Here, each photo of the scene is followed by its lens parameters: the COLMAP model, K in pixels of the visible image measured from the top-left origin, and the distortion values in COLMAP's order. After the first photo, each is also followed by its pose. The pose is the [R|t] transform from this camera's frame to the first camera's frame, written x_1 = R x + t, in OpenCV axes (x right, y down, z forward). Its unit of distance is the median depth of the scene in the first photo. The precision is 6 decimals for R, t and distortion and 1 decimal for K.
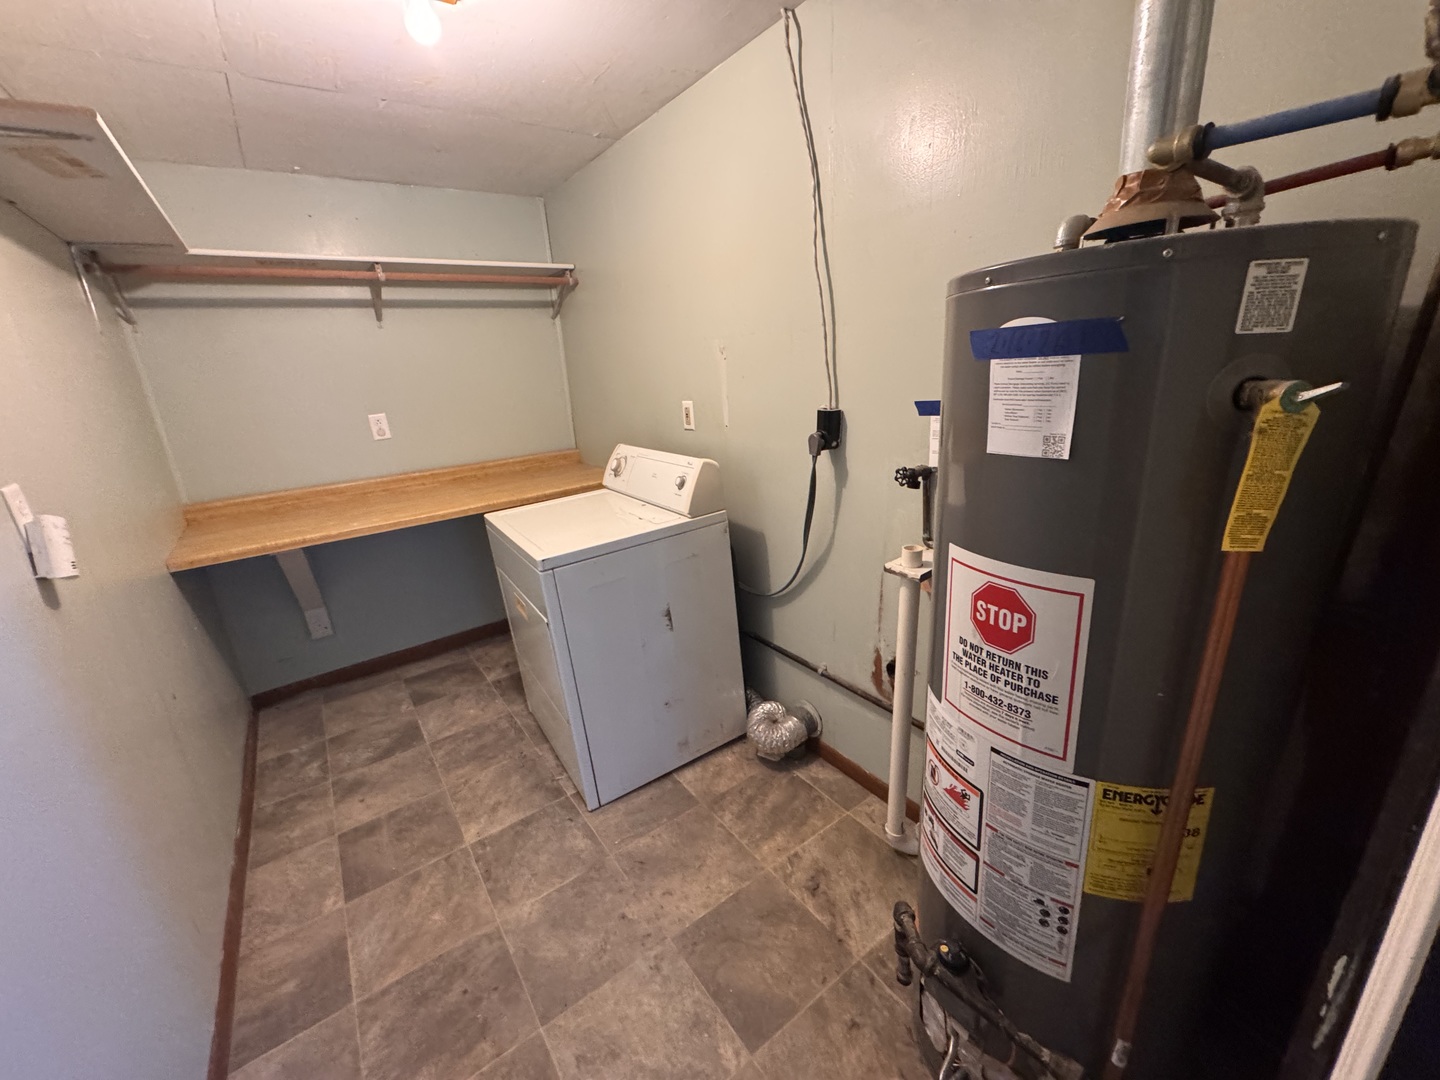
lens RADIAL K [[573.2, 0, 723.5], [0, 573.2, 541.1], [0, 0, 1]] dist [-0.000781, -0.000843]
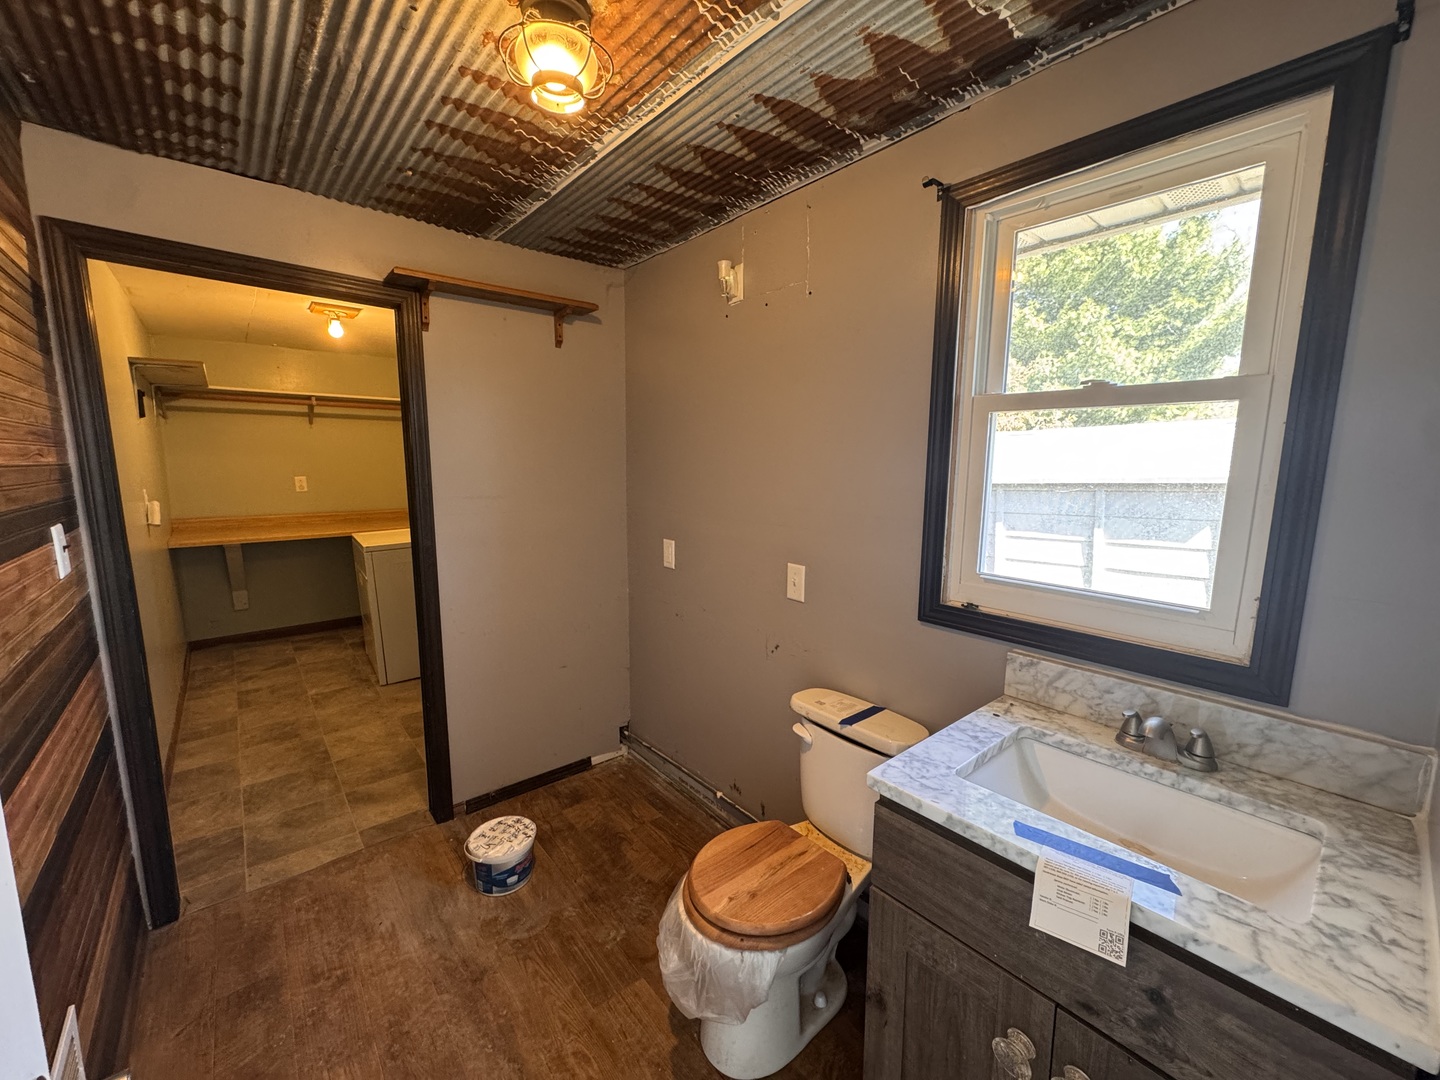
lens RADIAL K [[573.2, 0, 716.9], [0, 573.2, 545.1], [0, 0, 1]] dist [-0.000781, -0.000843]
pose [[0.995267, 0.056039, 0.079396, 0.643846], [-0.041872, 0.984551, -0.170019, 0.275292], [-0.087697, 0.165890, 0.982237, -0.952621]]
